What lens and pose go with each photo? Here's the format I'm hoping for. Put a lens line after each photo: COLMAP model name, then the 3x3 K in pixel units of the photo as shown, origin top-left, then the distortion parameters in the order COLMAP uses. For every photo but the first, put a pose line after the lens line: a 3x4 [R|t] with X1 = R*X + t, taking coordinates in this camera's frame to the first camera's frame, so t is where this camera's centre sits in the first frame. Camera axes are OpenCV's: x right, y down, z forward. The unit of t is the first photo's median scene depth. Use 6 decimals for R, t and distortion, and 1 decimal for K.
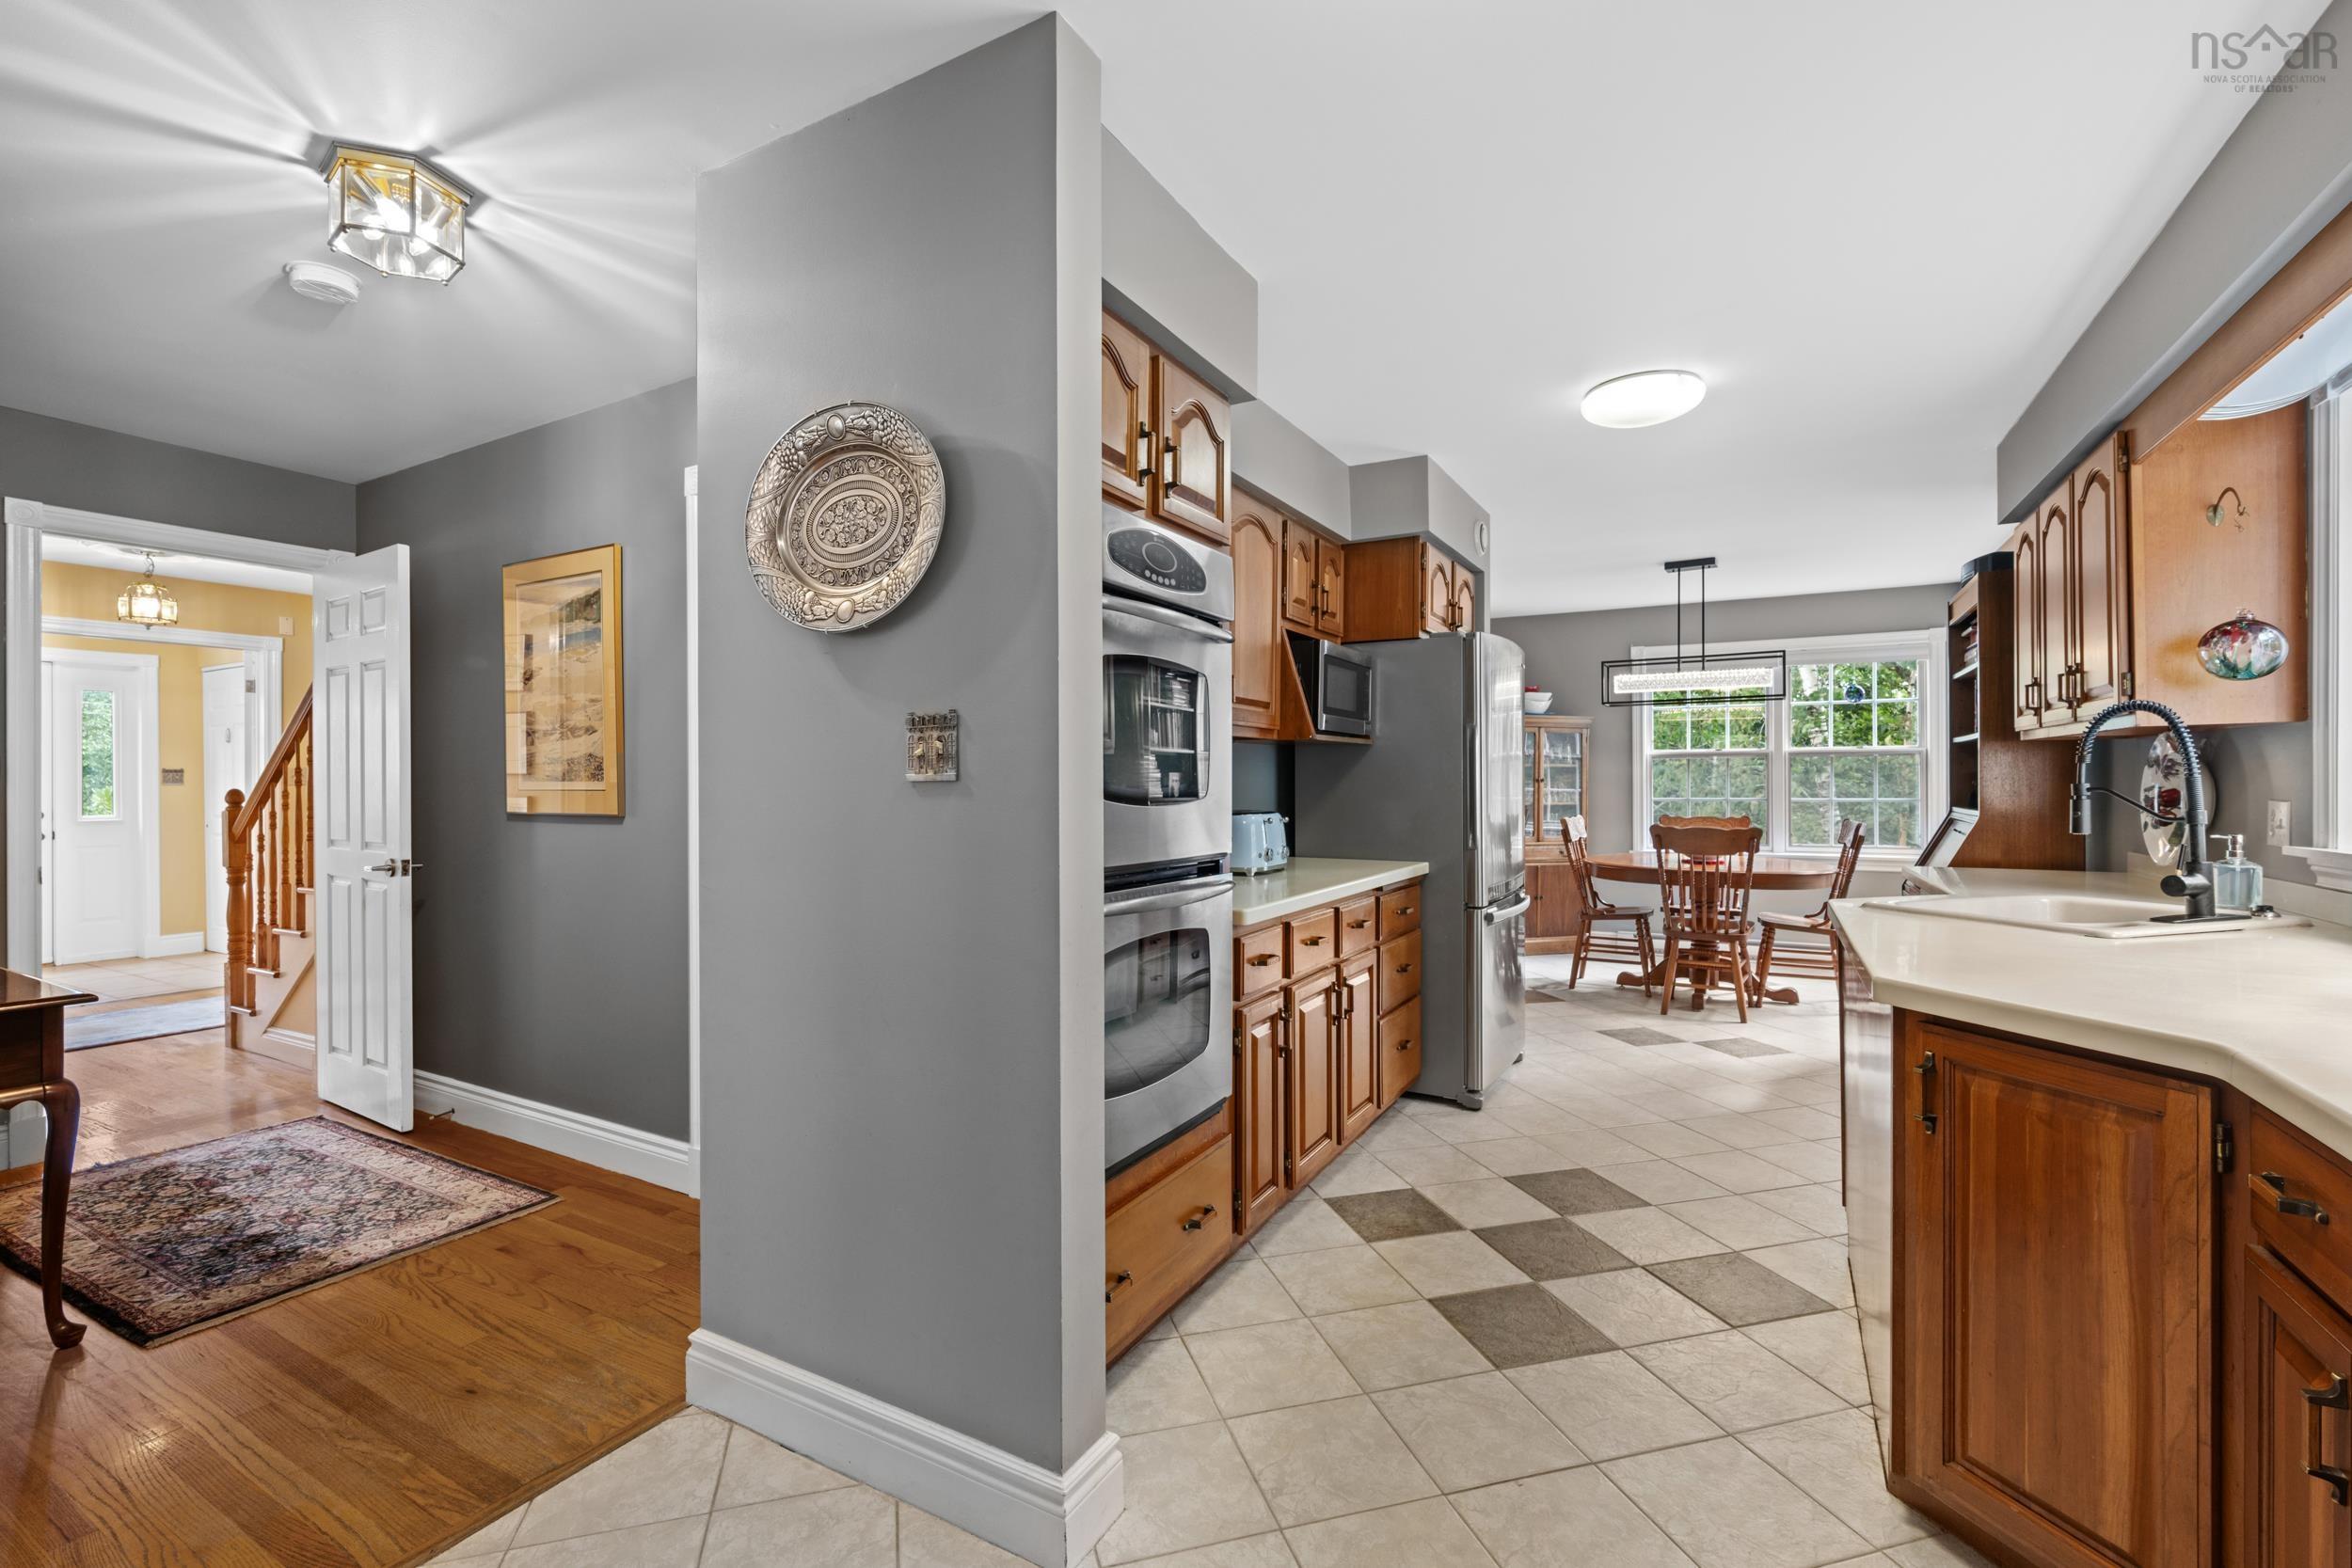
lens RADIAL K [[1031.2, 0, 1178.4], [0, 1031.2, 781.8], [0, 0, 1]] dist [-0.000748, 0.001891]
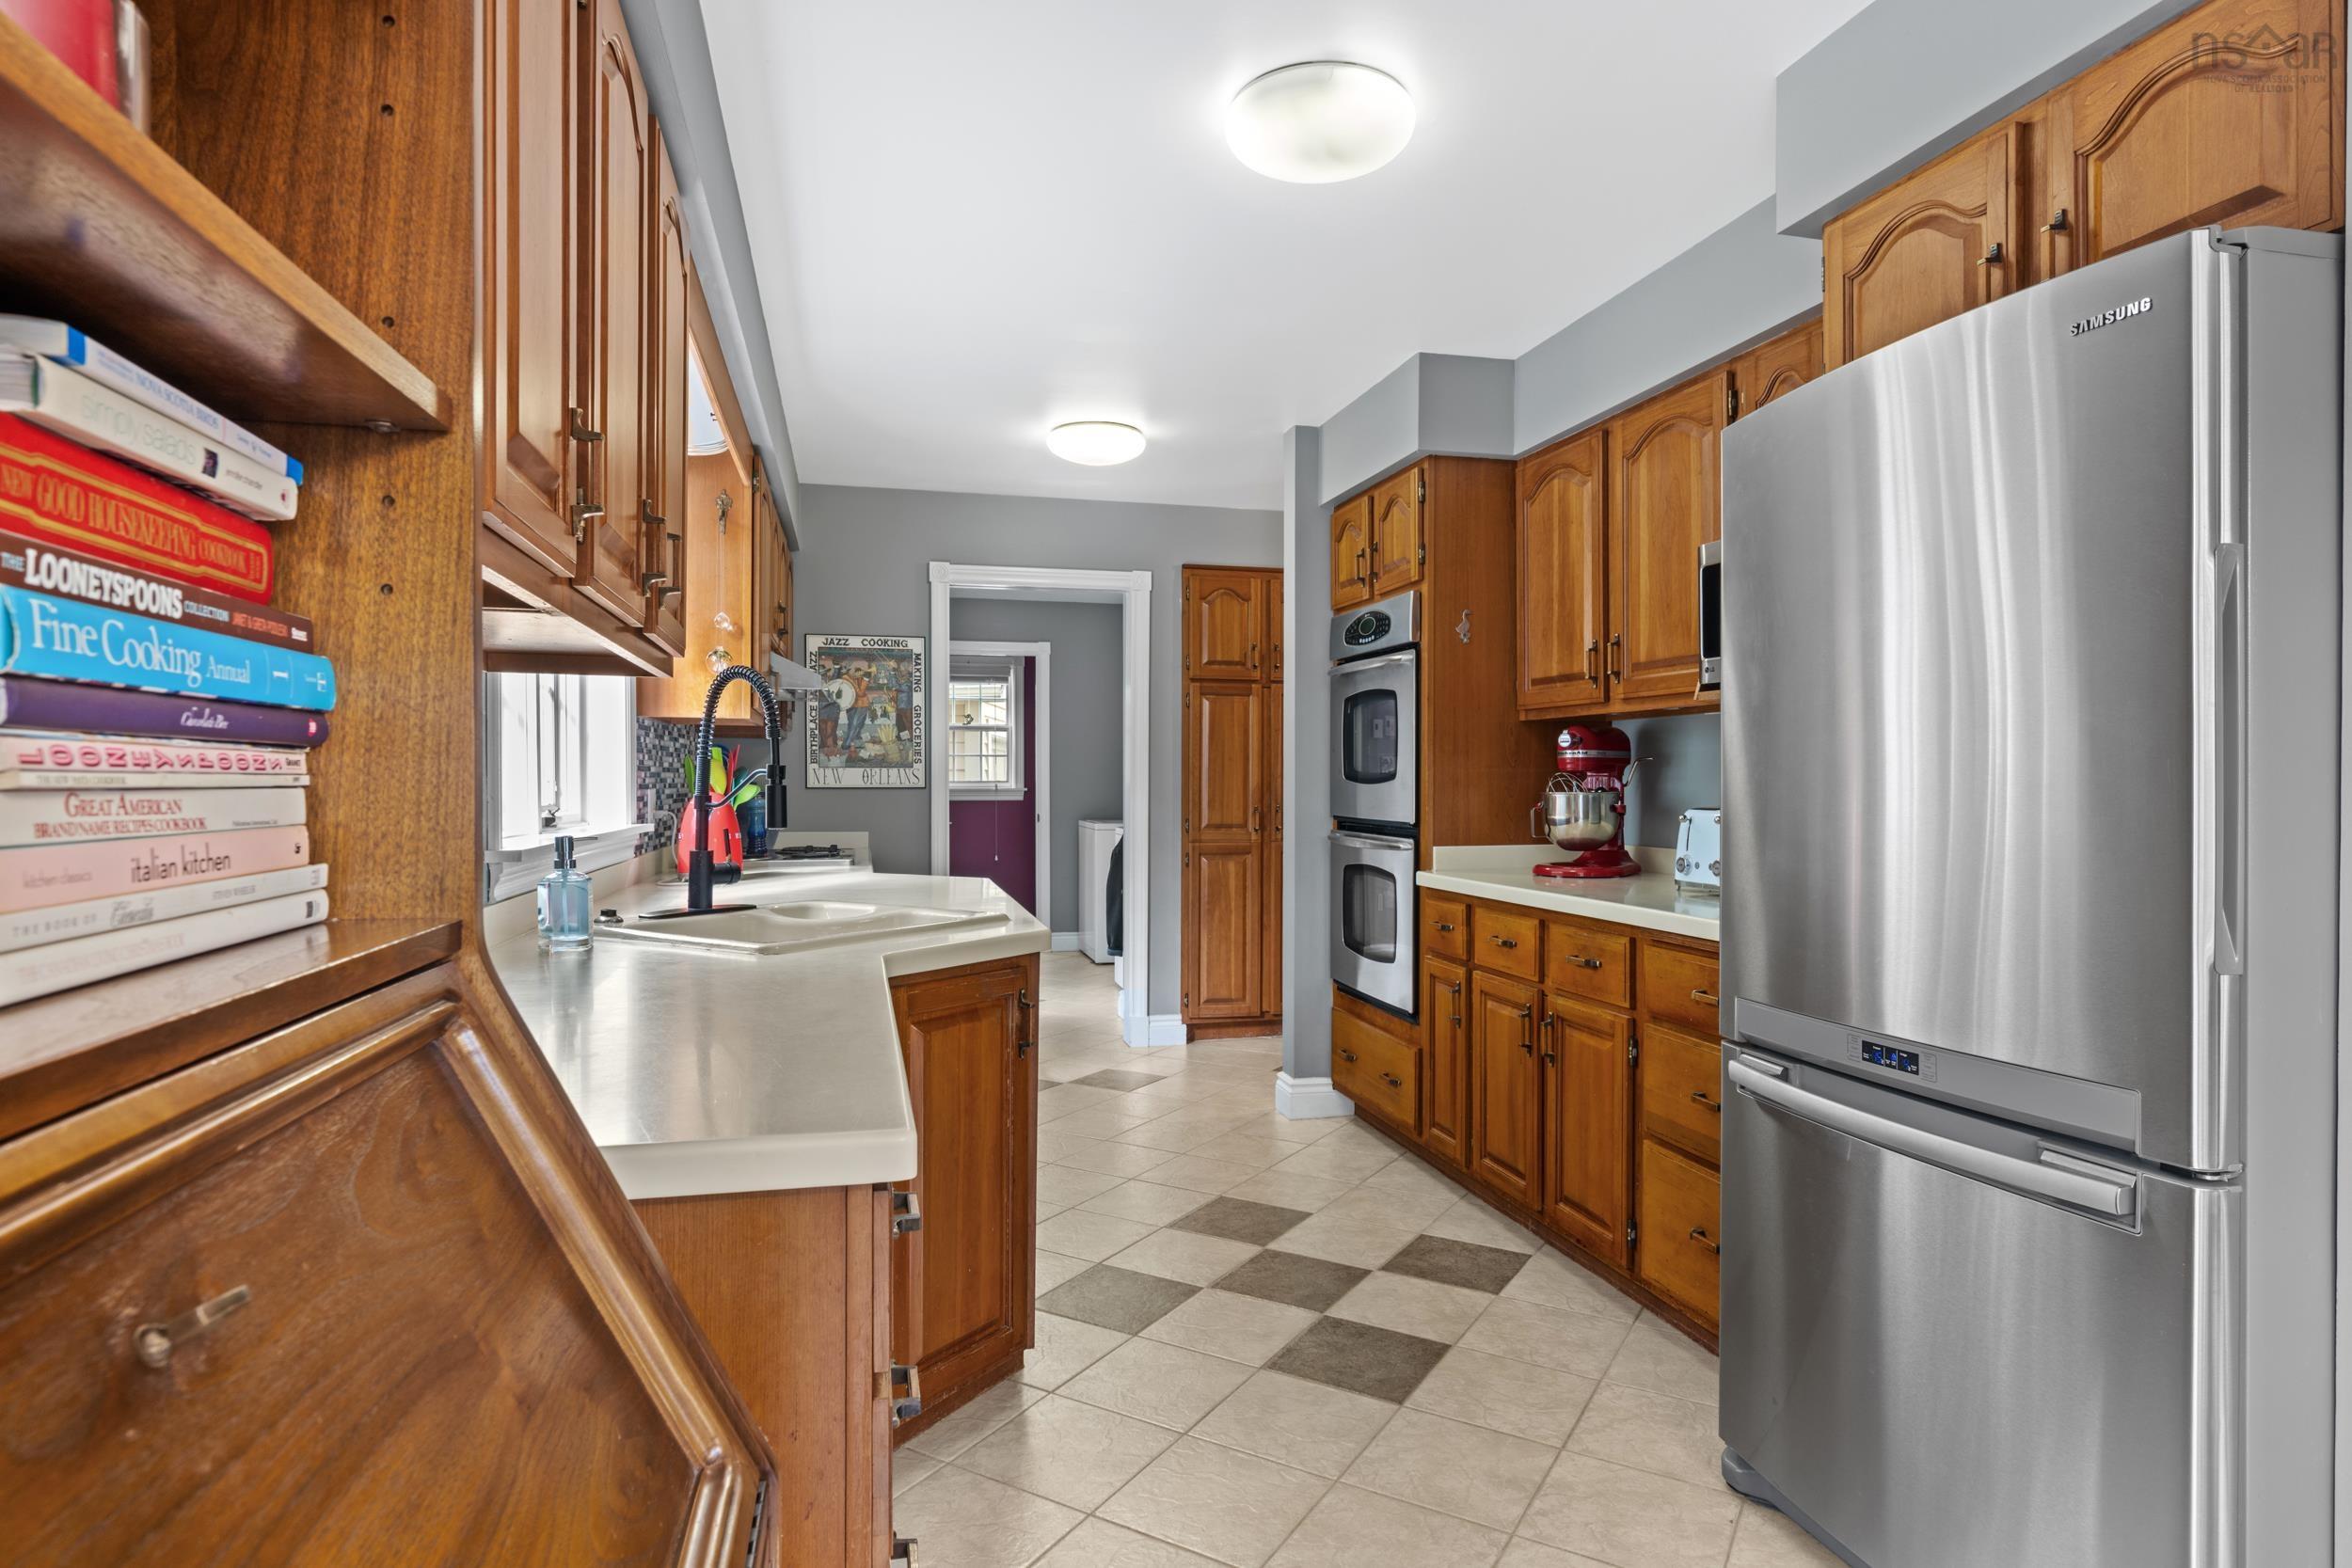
lens RADIAL K [[1270.4, 0, 1192.6], [0, 1270.4, 784.8], [0, 0, 1]] dist [0.002002, -0.000796]
pose [[-0.720866, 0.006510, -0.693044, 0.811743], [0.002918, 0.999976, 0.006358, 0.000163], [0.693068, 0.002561, -0.720867, 1.175677]]
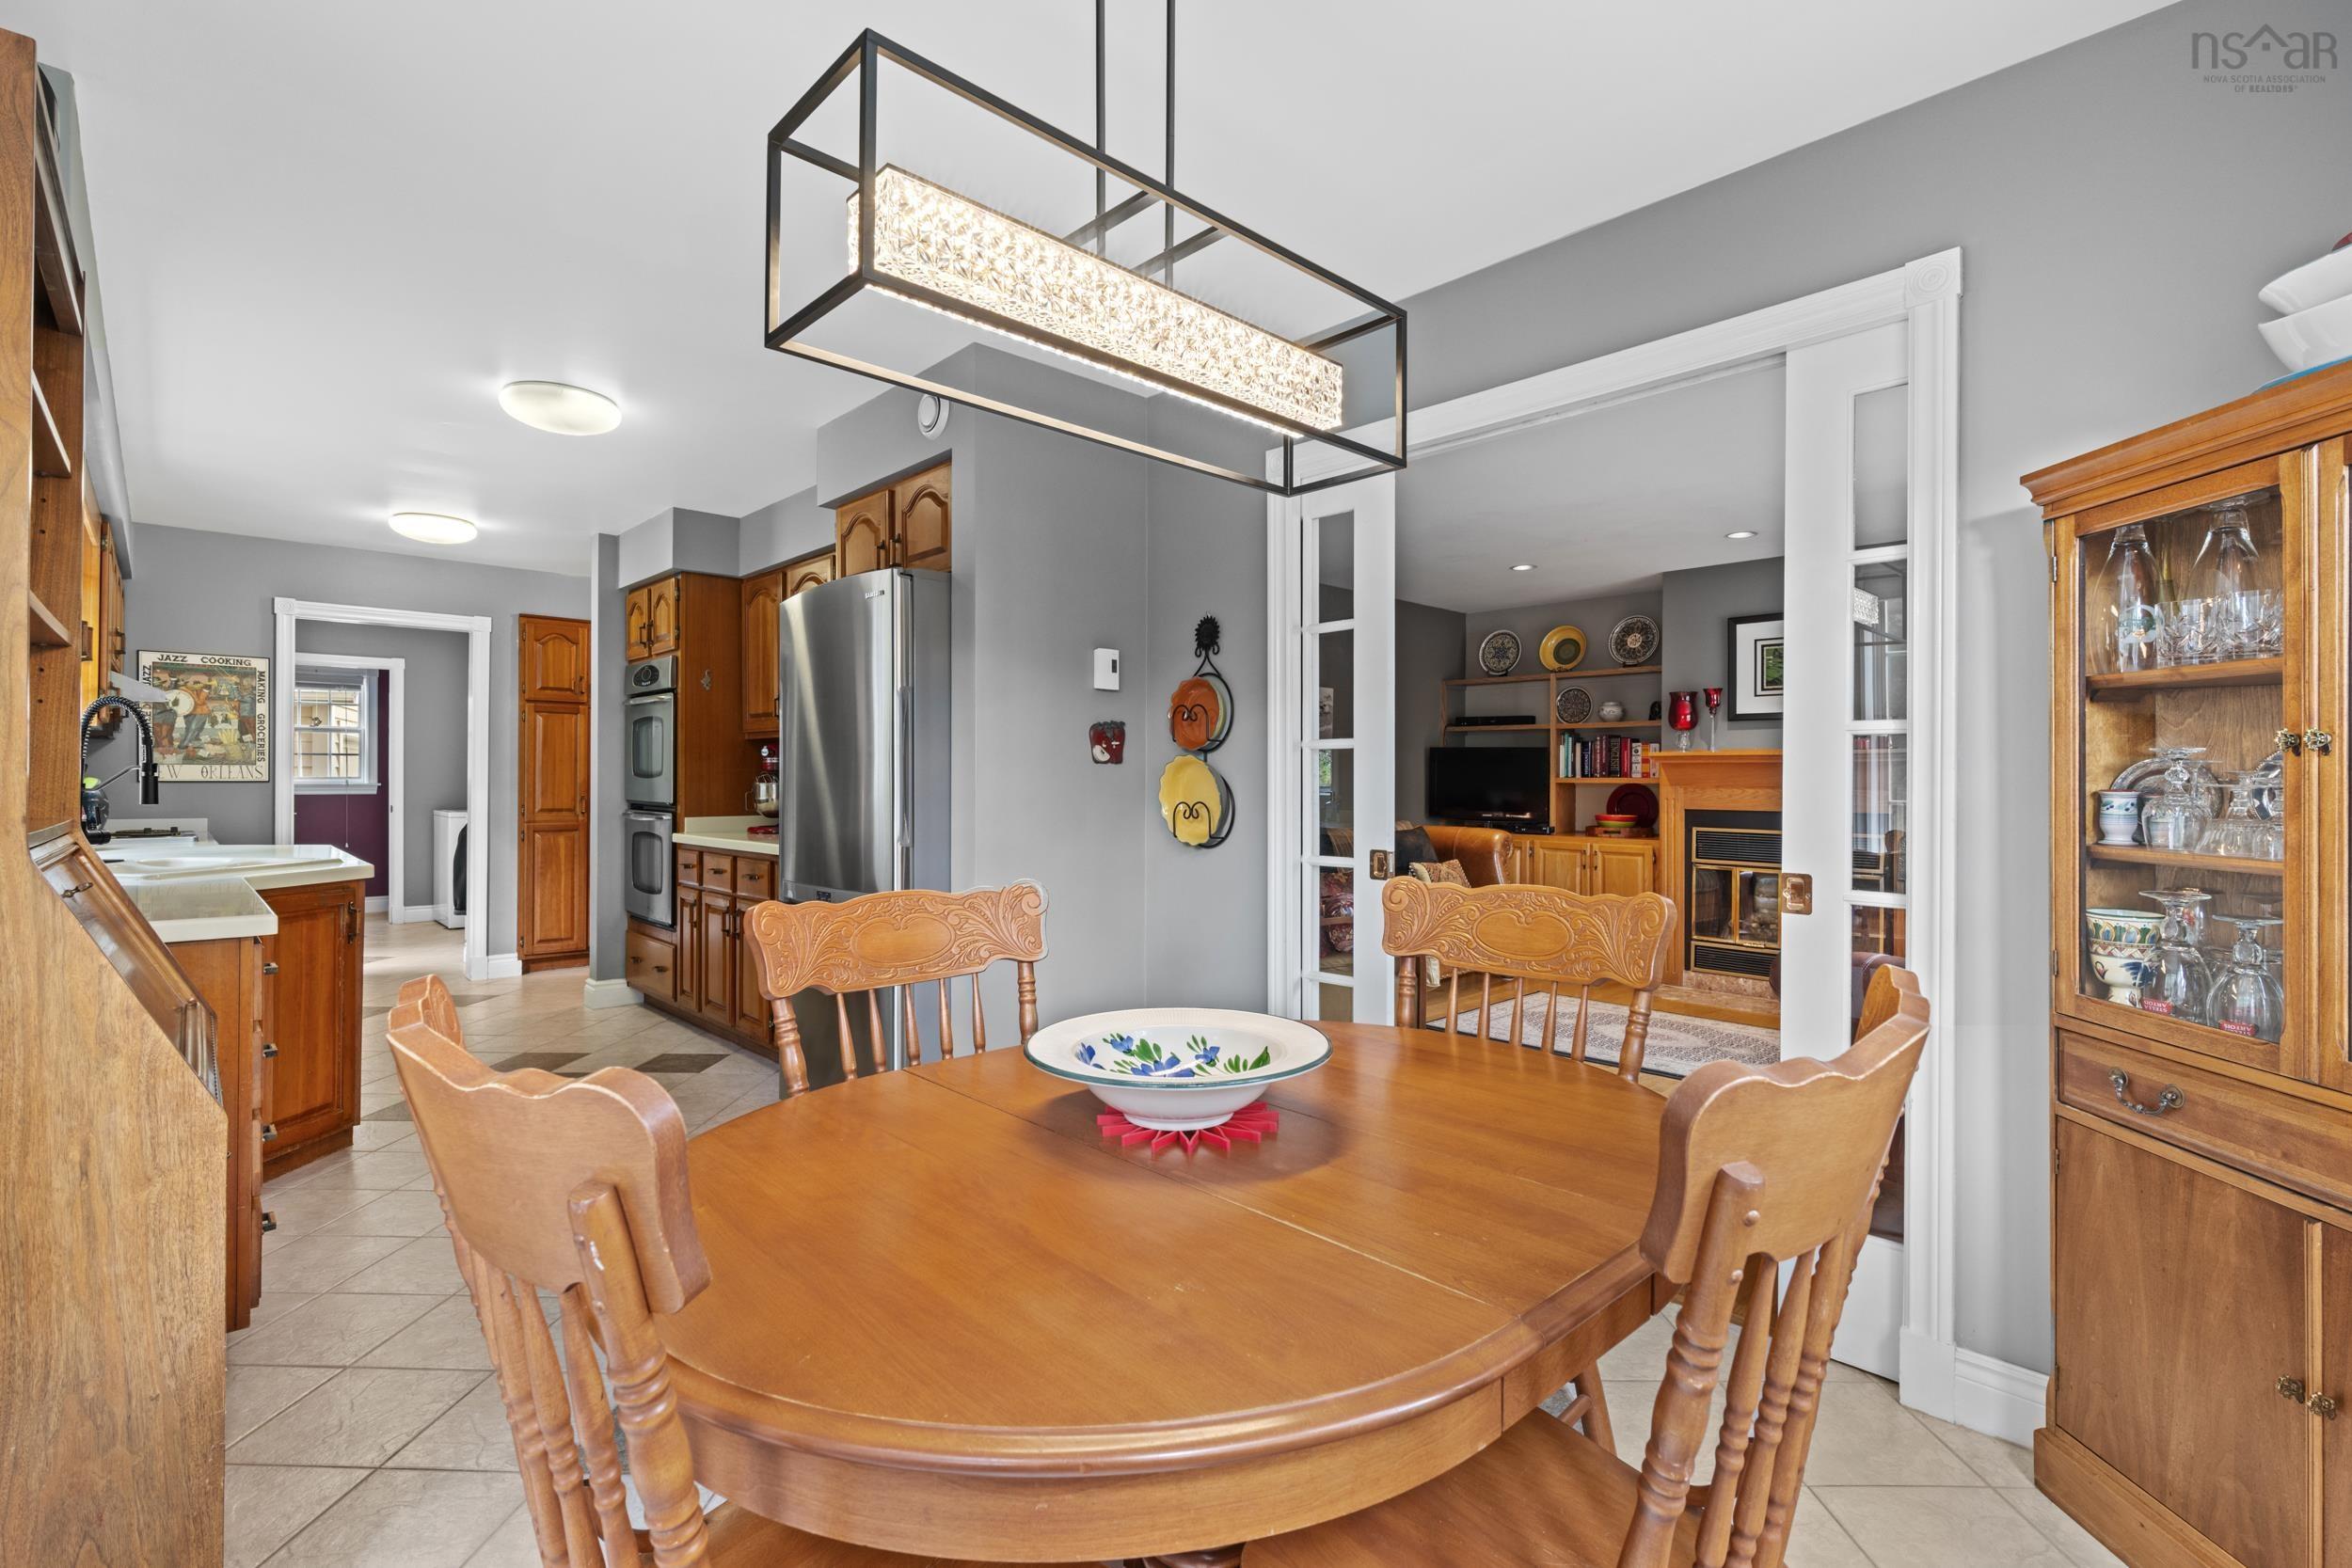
lens RADIAL K [[1043.0, 0, 1168.6], [0, 1043.0, 776.5], [0, 0, 1]] dist [-0.001959, 0.000167]
pose [[-0.291372, 0.000328, -0.956610, 1.009067], [-0.000641, 1.000000, 0.000539, 0.002891], [0.956609, 0.000770, -0.291372, 1.478304]]
